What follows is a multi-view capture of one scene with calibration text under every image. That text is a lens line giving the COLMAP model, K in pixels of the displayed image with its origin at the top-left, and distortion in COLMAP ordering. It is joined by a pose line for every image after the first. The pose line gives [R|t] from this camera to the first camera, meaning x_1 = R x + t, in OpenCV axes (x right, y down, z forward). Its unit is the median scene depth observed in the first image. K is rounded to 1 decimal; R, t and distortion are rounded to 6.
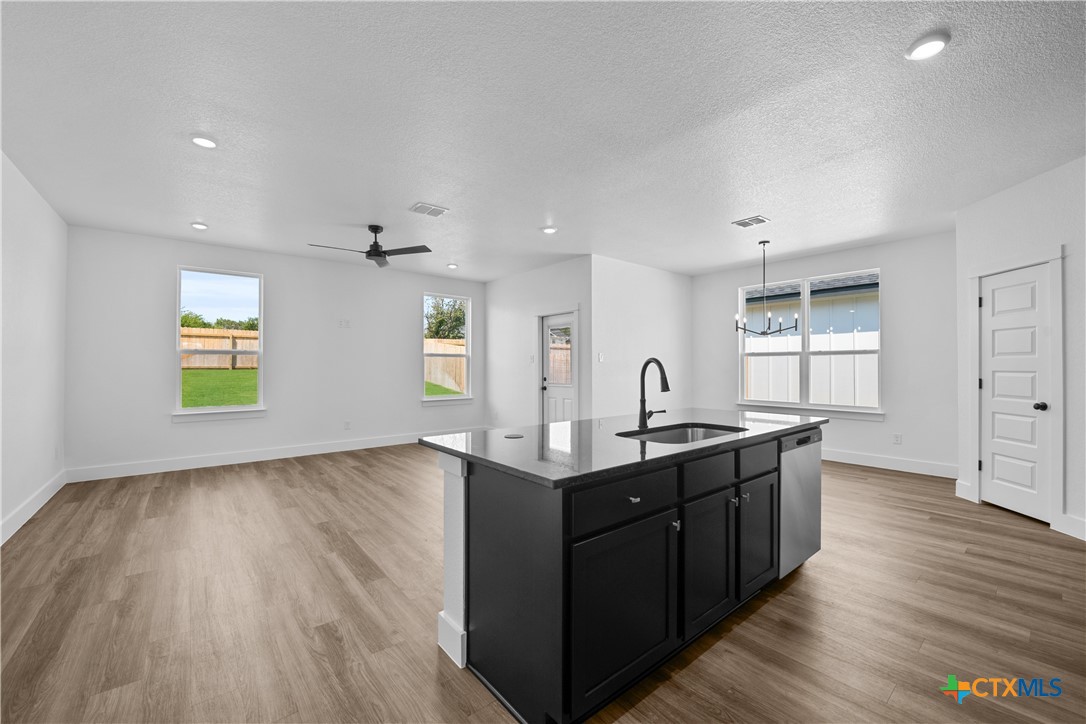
lens RADIAL K [[432.3, 0, 550.3], [0, 432.3, 364.5], [0, 0, 1]] dist [-0.008758, -0.001469]
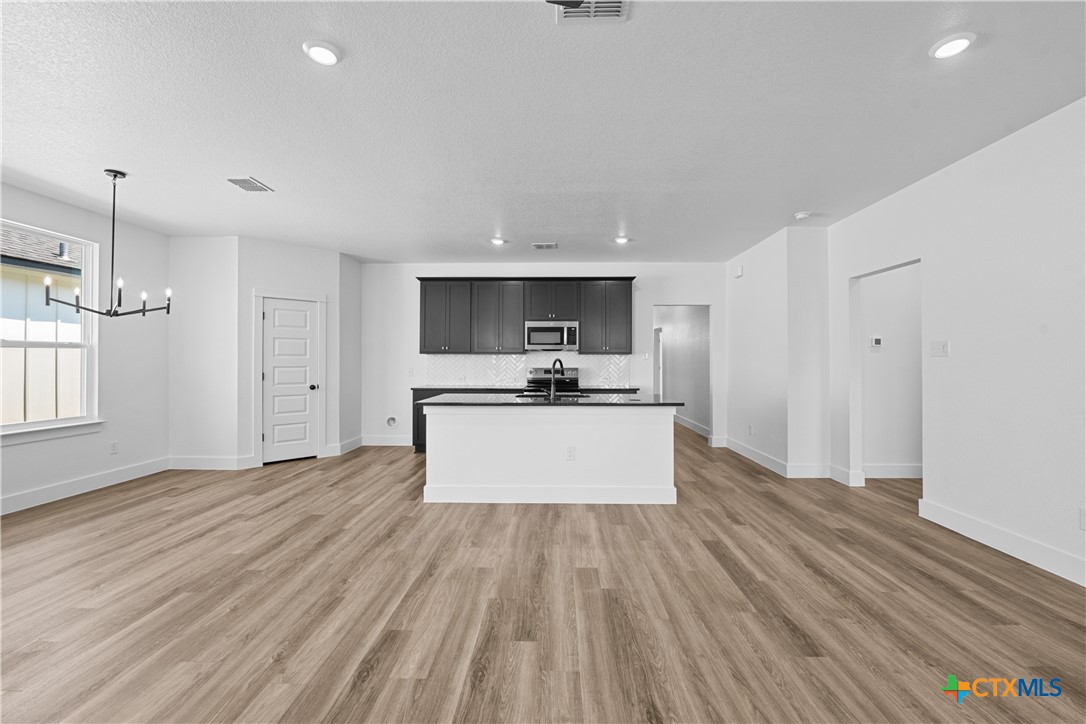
lens RADIAL K [[432.3, 0, 547.5], [0, 432.3, 356.9], [0, 0, 1]] dist [-0.008758, -0.001469]
pose [[-0.751612, 0.008676, 0.659548, -0.543999], [0.000094, 0.999915, -0.013047, 0.001467], [-0.659605, -0.009745, -0.751549, 1.393544]]
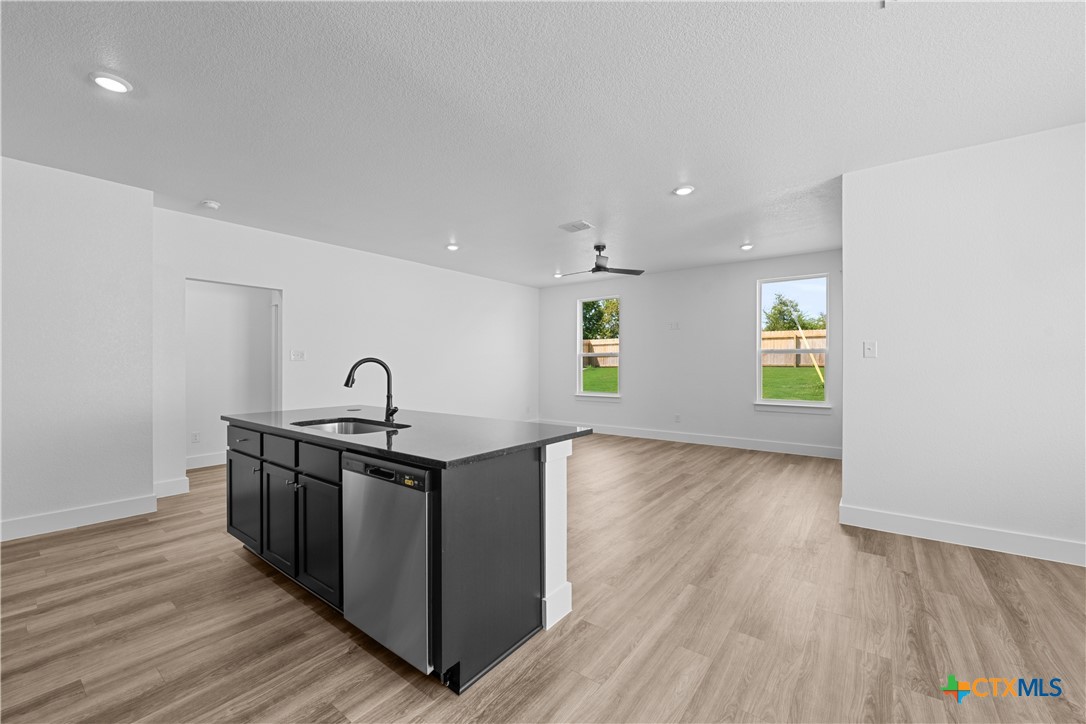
lens RADIAL K [[432.3, 0, 548.7], [0, 432.3, 366.1], [0, 0, 1]] dist [-0.008758, -0.001469]
pose [[0.226268, 0.005622, -0.974049, 0.833914], [0.002973, 0.999975, 0.006463, -0.000075], [0.974061, -0.004359, 0.226245, 0.694325]]
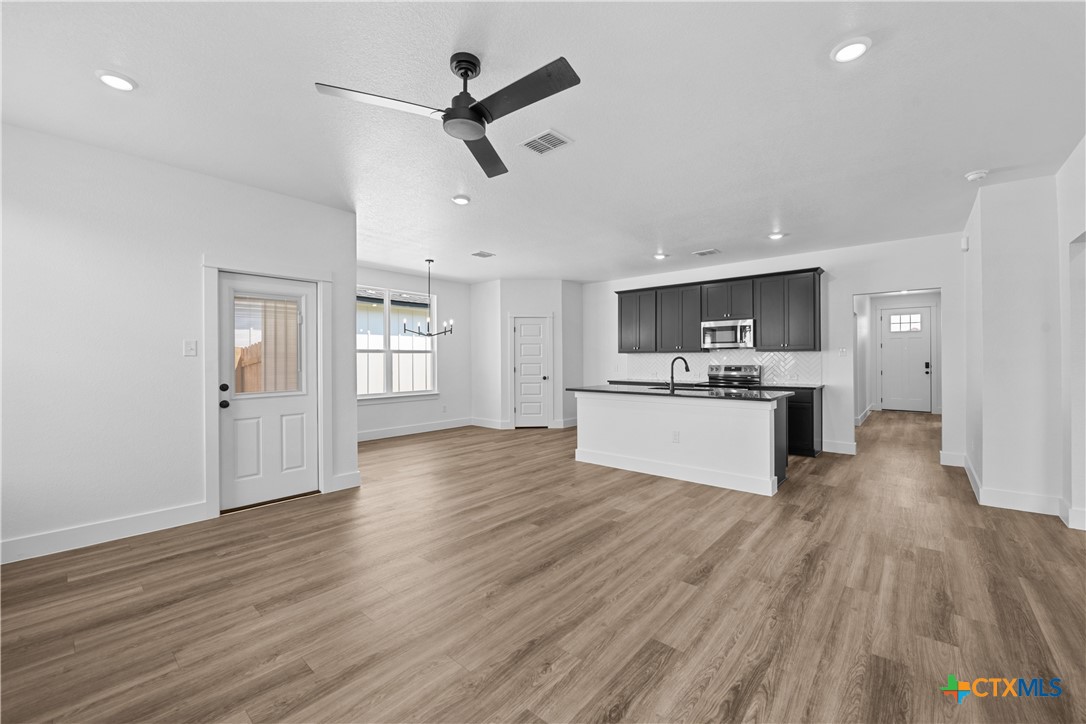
lens RADIAL K [[432.3, 0, 546.7], [0, 432.3, 360.5], [0, 0, 1]] dist [-0.008758, -0.001469]
pose [[-0.160816, 0.000802, 0.986984, -1.018269], [0.002139, 0.999998, -0.000464, 0.002368], [-0.986982, 0.002036, -0.160818, 1.152312]]
